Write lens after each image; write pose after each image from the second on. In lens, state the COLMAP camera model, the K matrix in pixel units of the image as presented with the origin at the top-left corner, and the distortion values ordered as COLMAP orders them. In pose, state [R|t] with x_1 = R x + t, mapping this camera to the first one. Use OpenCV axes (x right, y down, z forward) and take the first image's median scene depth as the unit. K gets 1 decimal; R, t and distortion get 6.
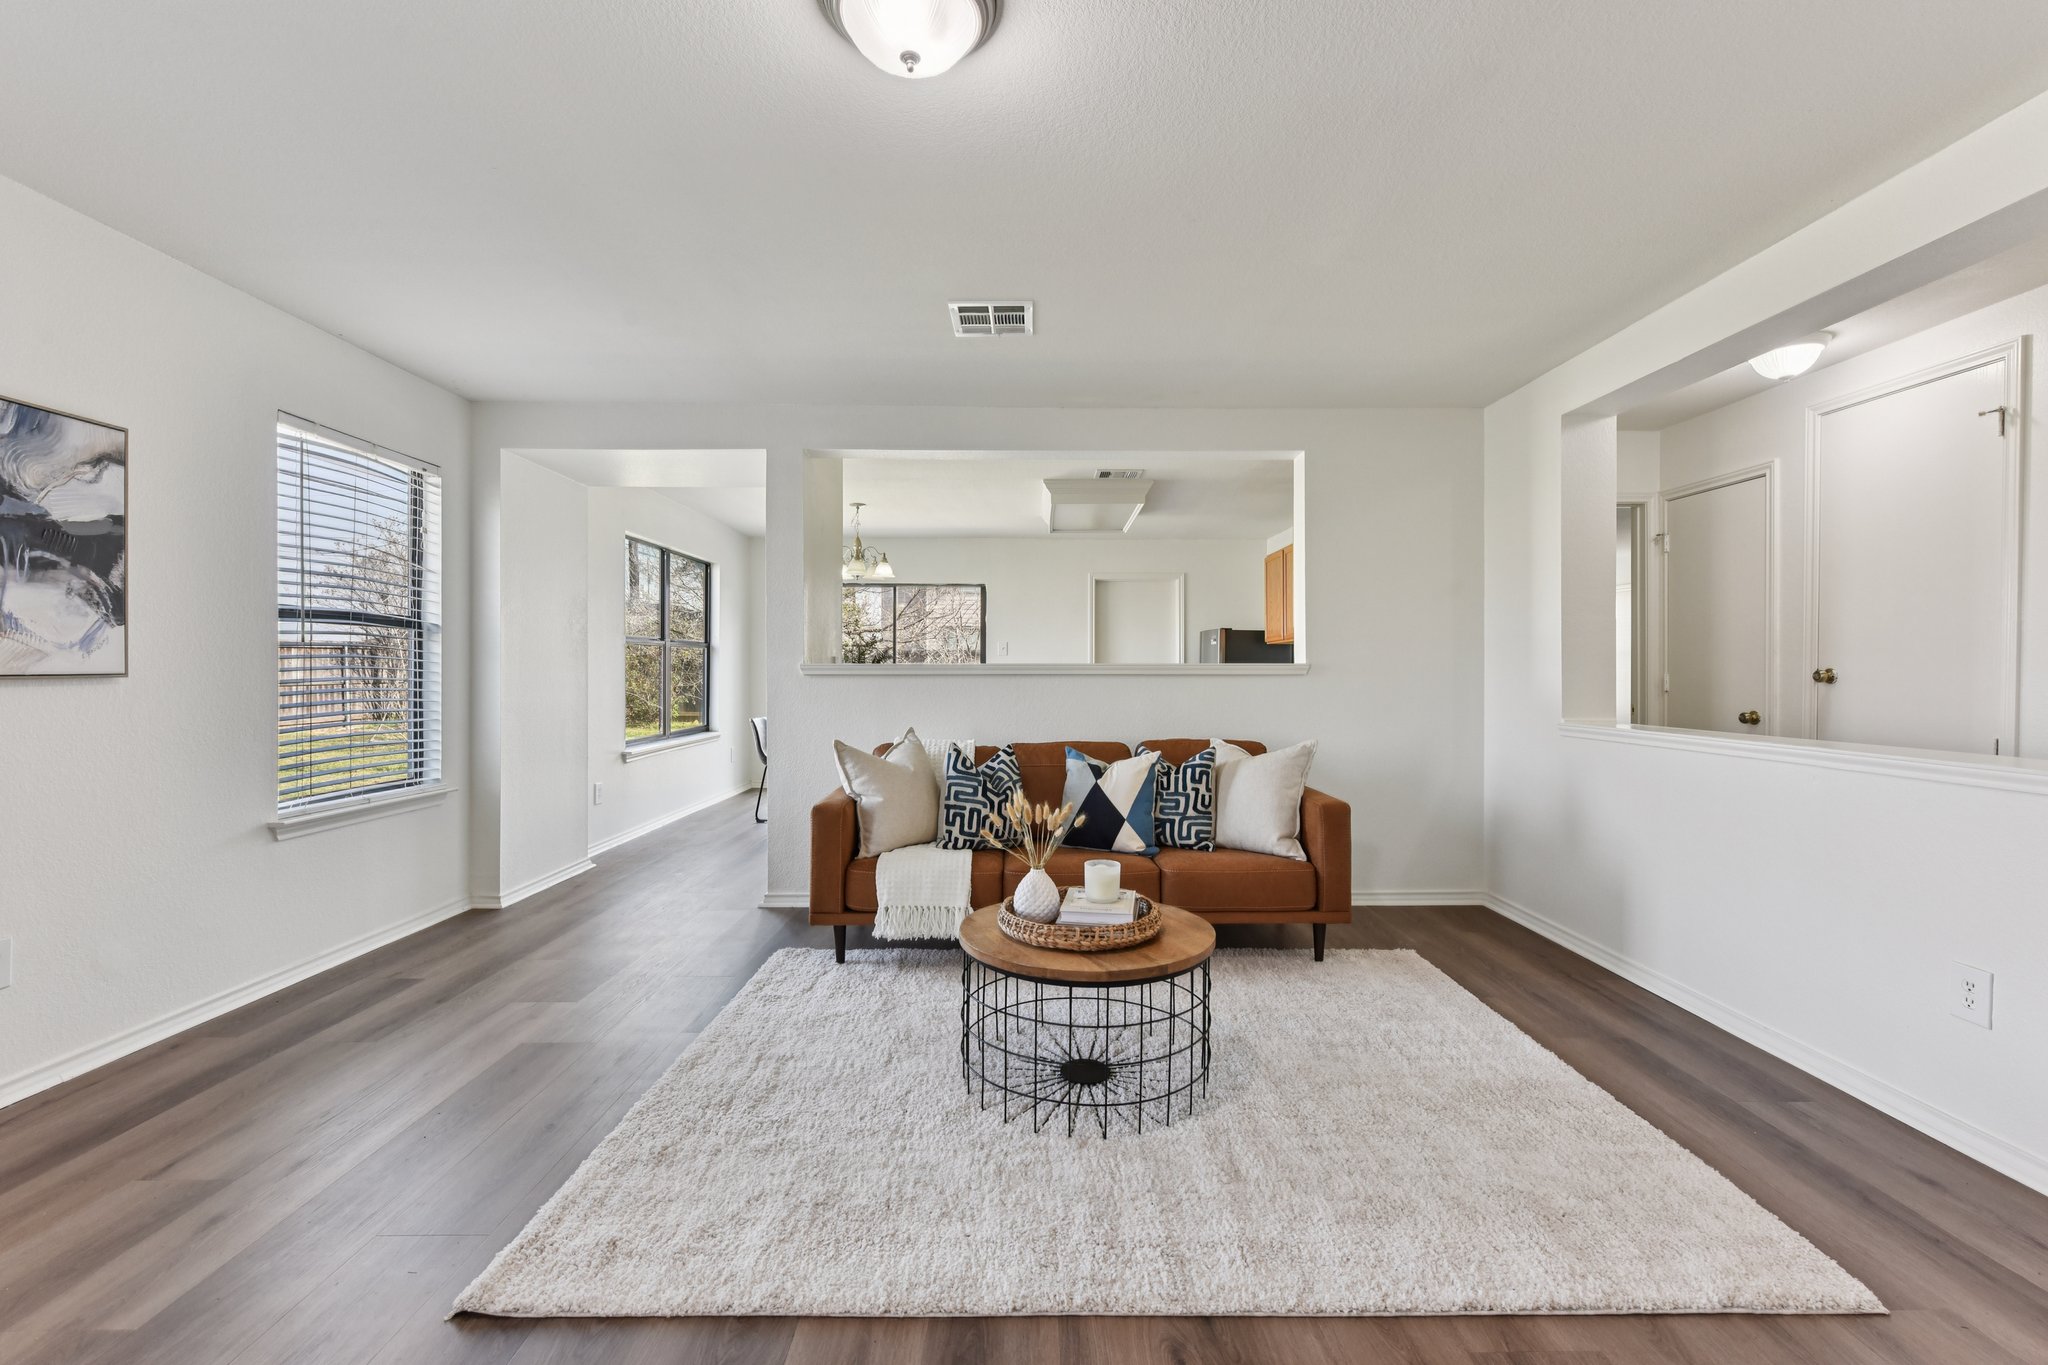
lens RADIAL K [[870.7, 0, 1024.5], [0, 870.7, 680.2], [0, 0, 1]] dist [0.001662, -0.001459]
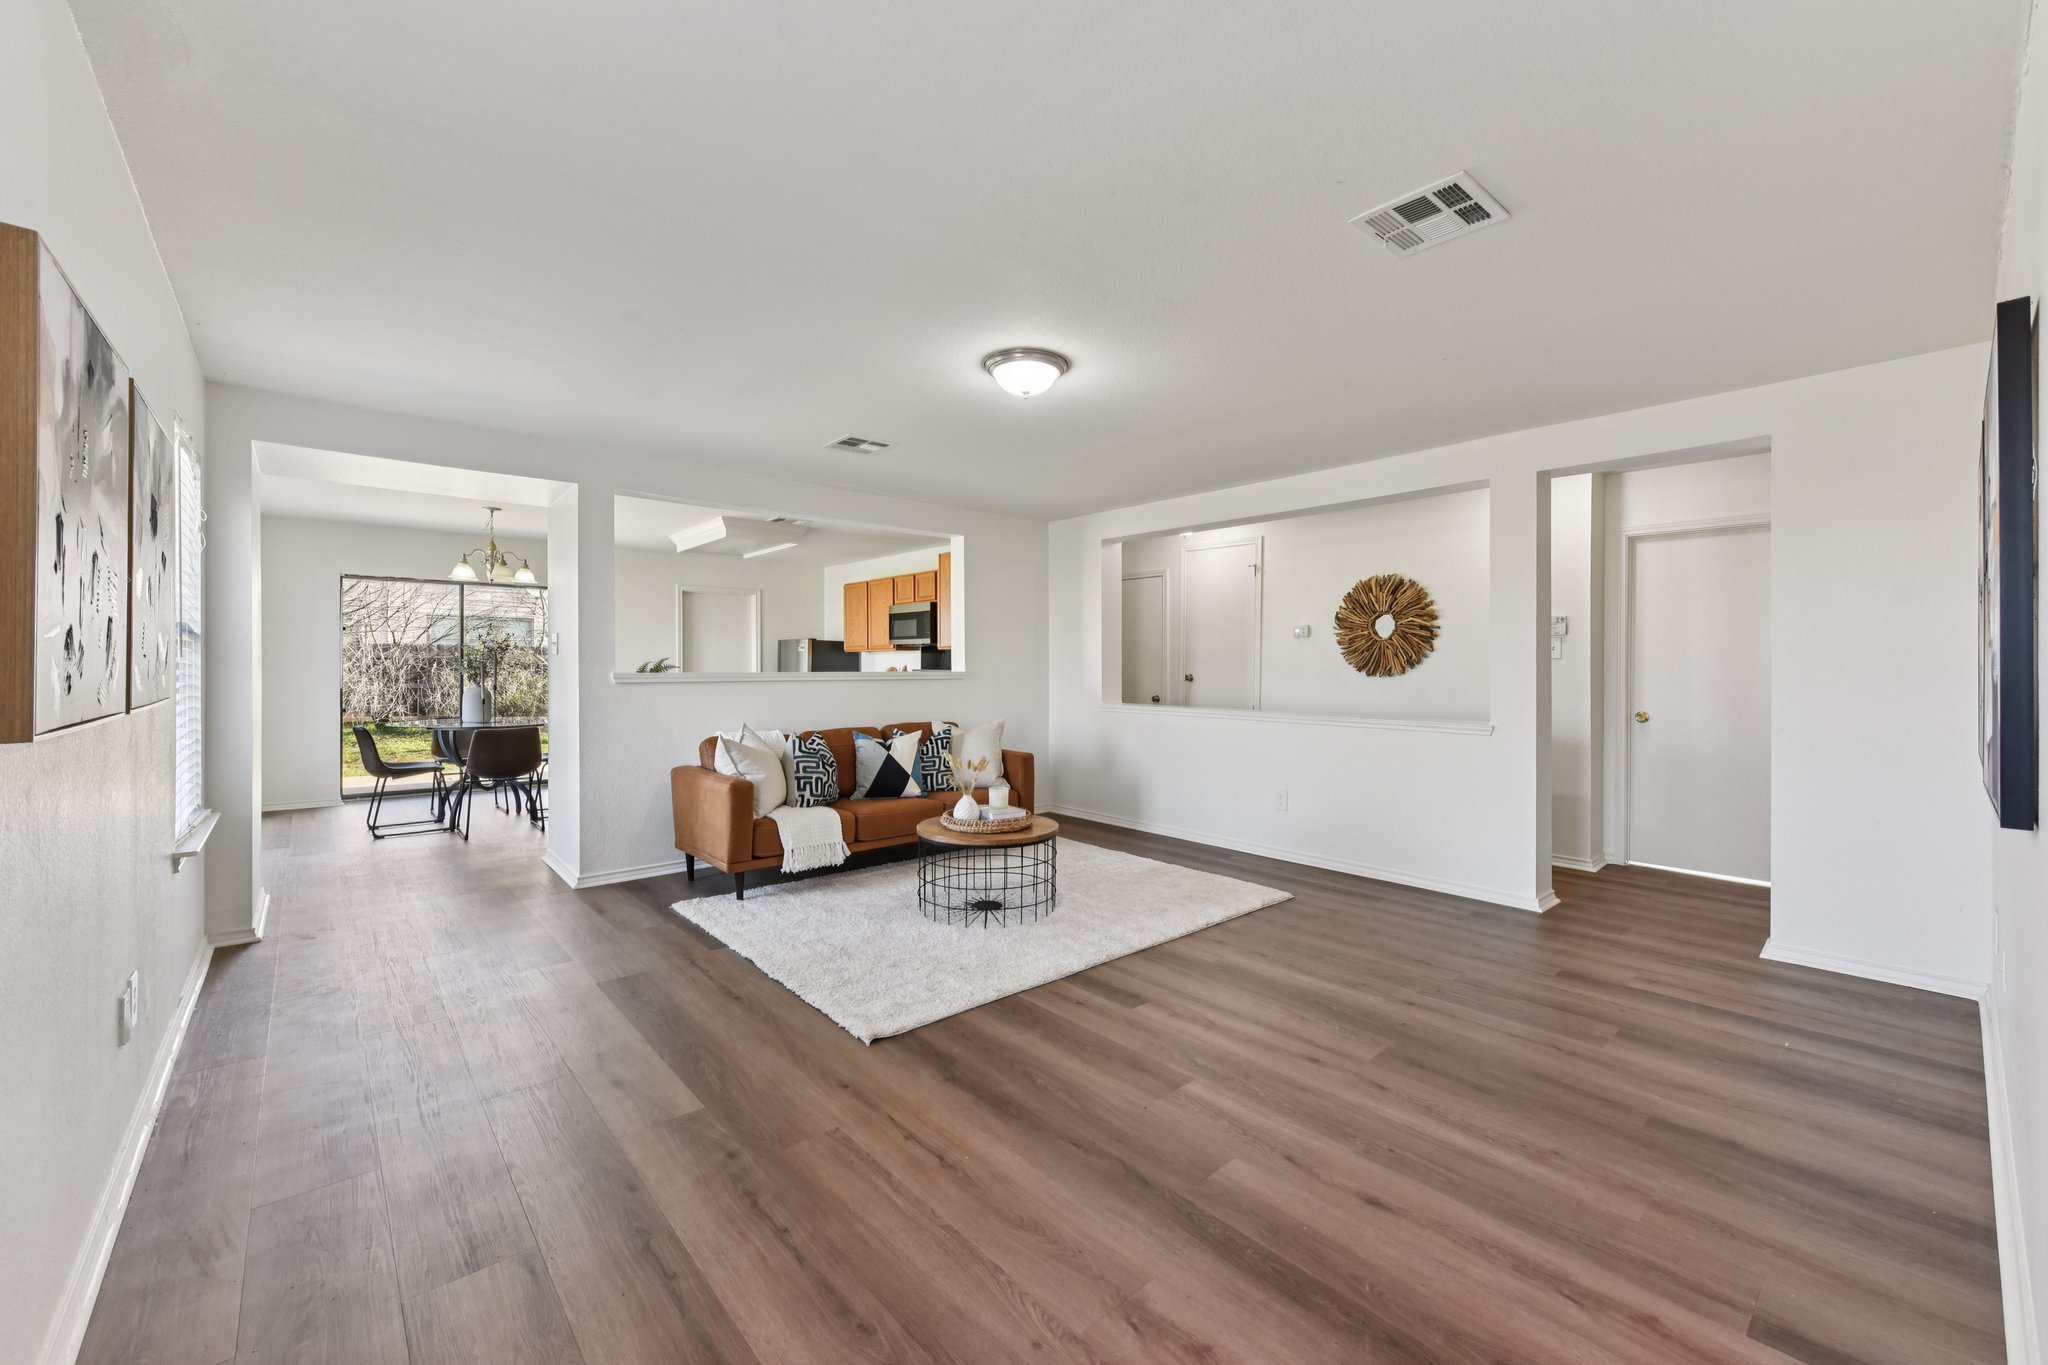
lens RADIAL K [[817.3, 0, 1039.0], [0, 817.3, 670.9], [0, 0, 1]] dist [0.005753, -0.001428]
pose [[0.749857, -0.003803, 0.661588, -0.694401], [0.005331, 0.999986, -0.000294, -0.023967], [-0.661578, 0.003748, 0.749867, -0.242003]]
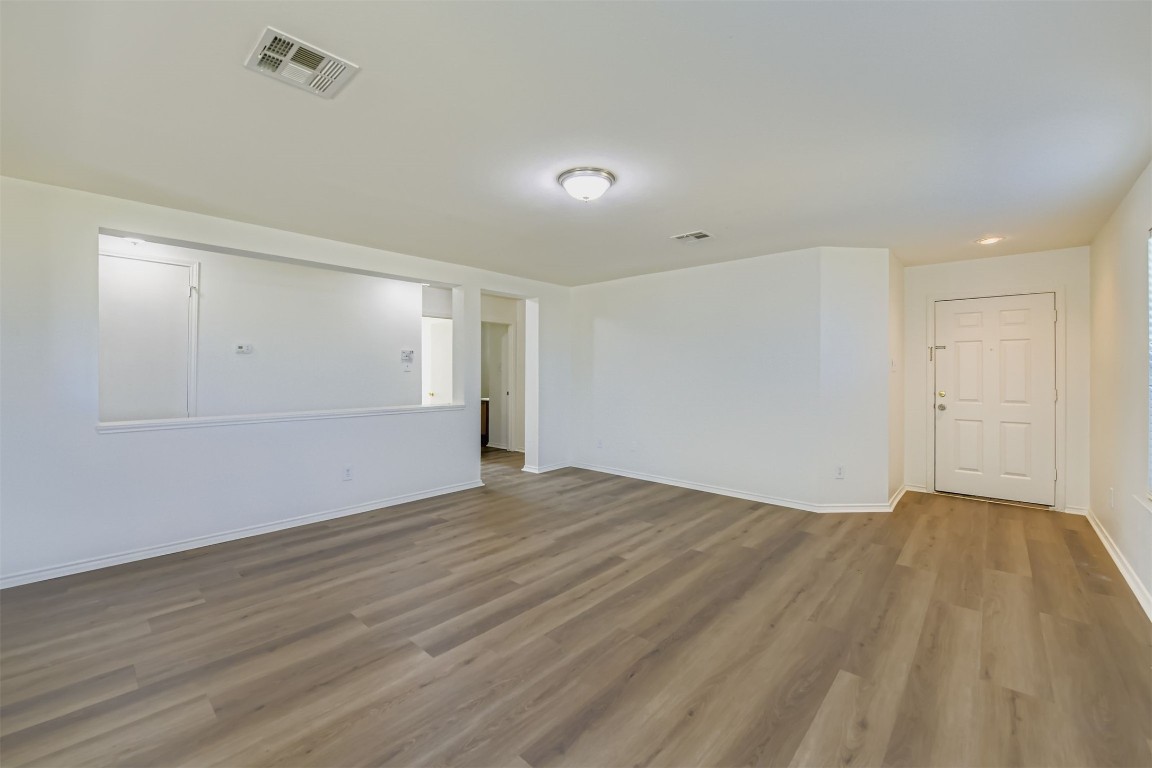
lens RADIAL K [[460.0, 0, 574.8], [0, 460.0, 374.1], [0, 0, 1]] dist [-0.011771, -0.002112]
pose [[-0.734620, -0.008154, 0.678430, -0.599811], [0.001876, 0.999900, 0.014049, -0.056189], [-0.678477, 0.011594, -0.734531, 1.100950]]
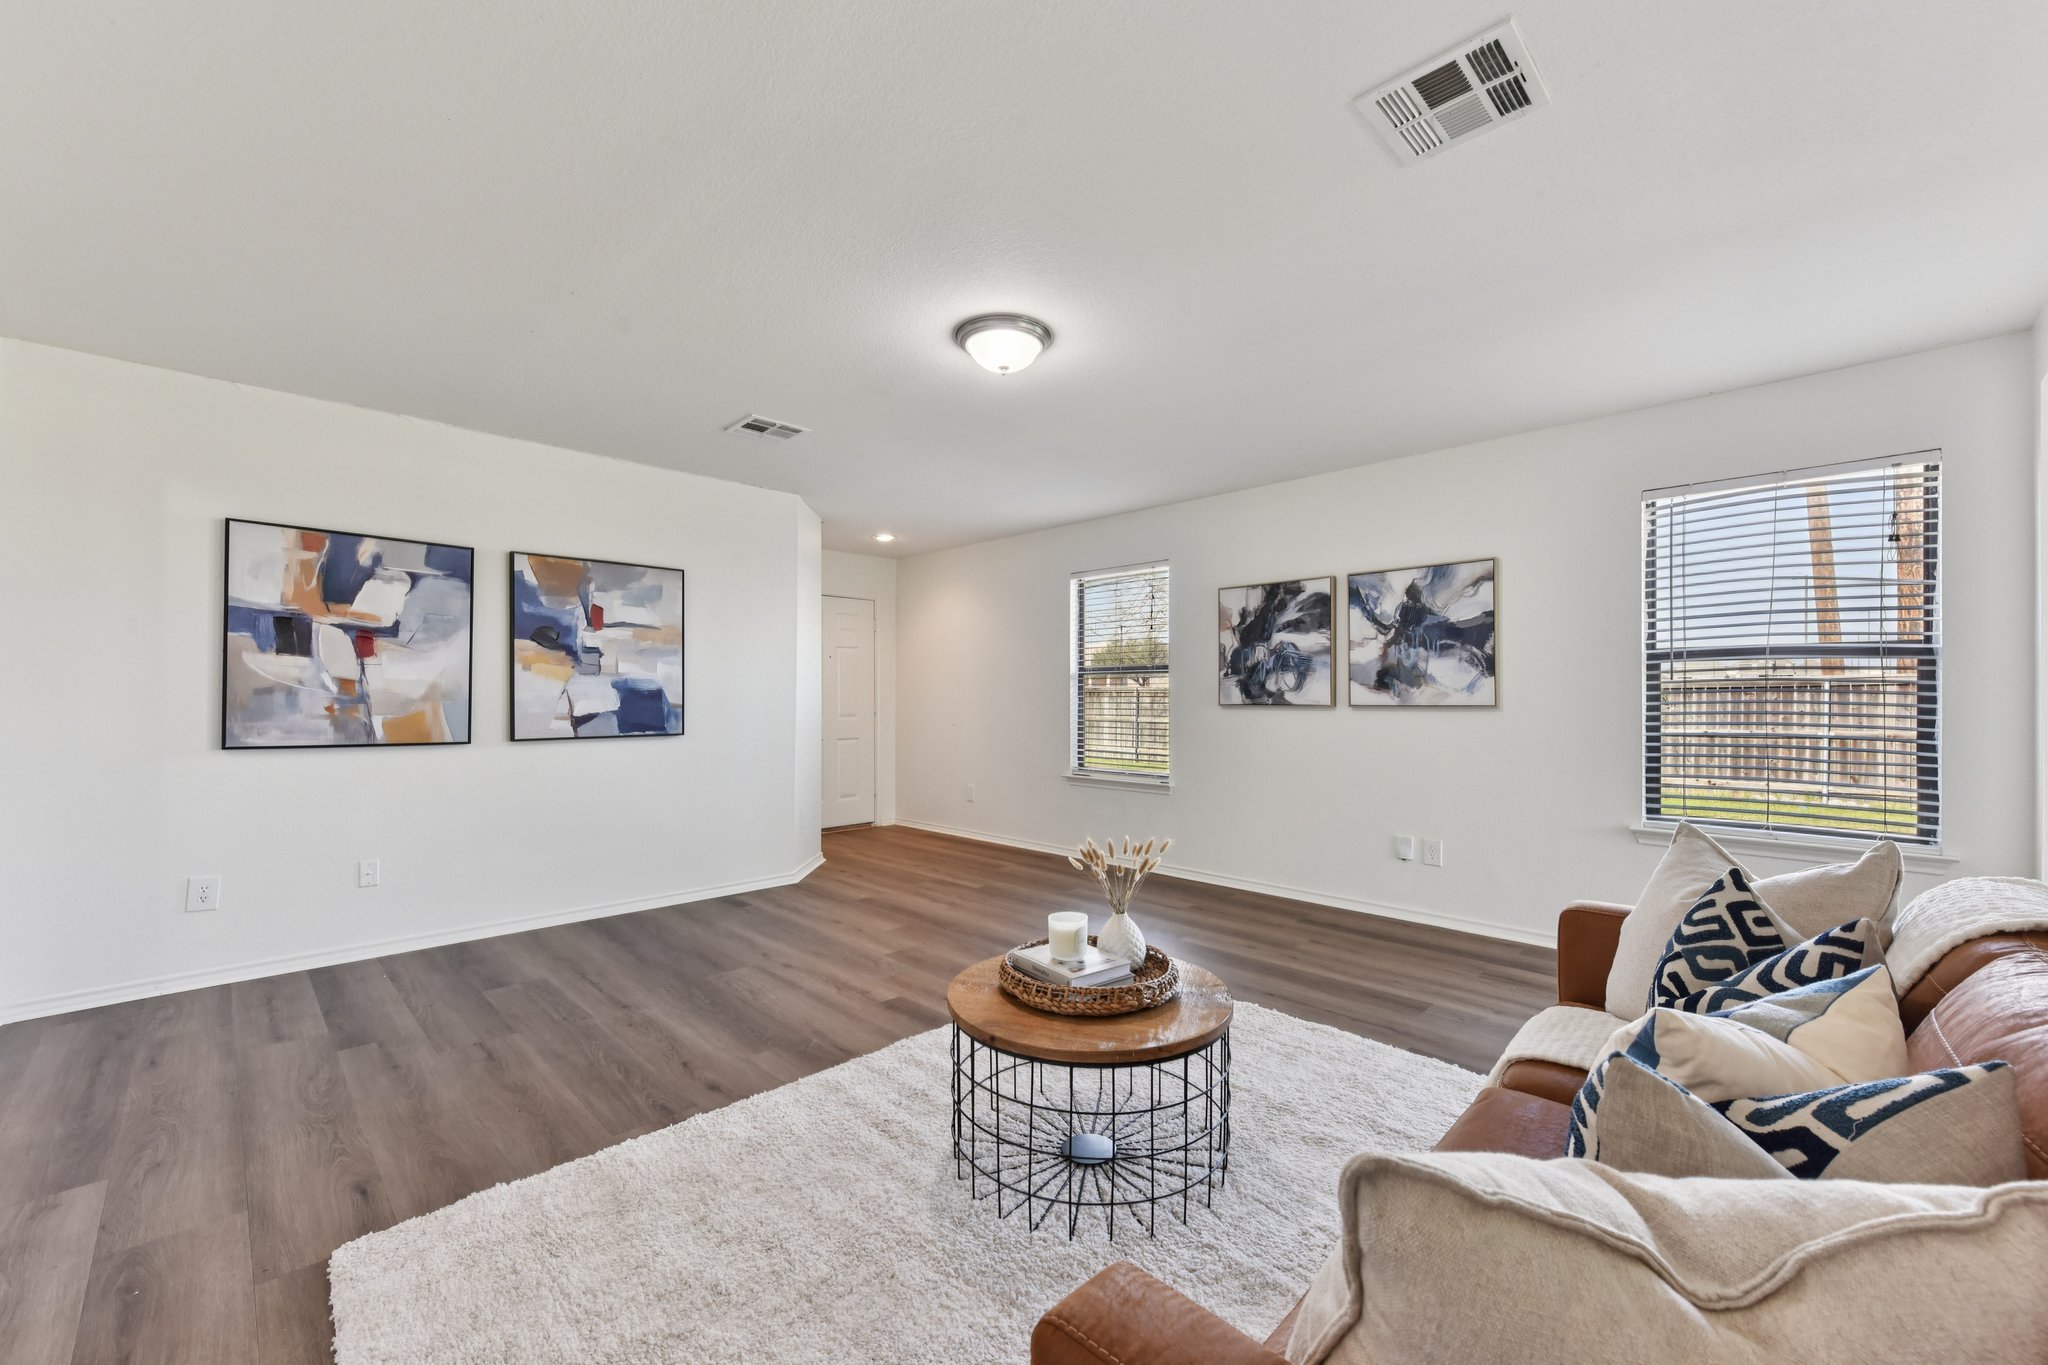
lens RADIAL K [[817.3, 0, 1040.6], [0, 817.3, 691.8], [0, 0, 1]] dist [0.005753, -0.001428]
pose [[-0.704142, -0.009251, -0.709999, 0.513925], [-0.010682, 0.999940, -0.002436, -0.015626], [0.709979, 0.005869, -0.704199, 1.125576]]
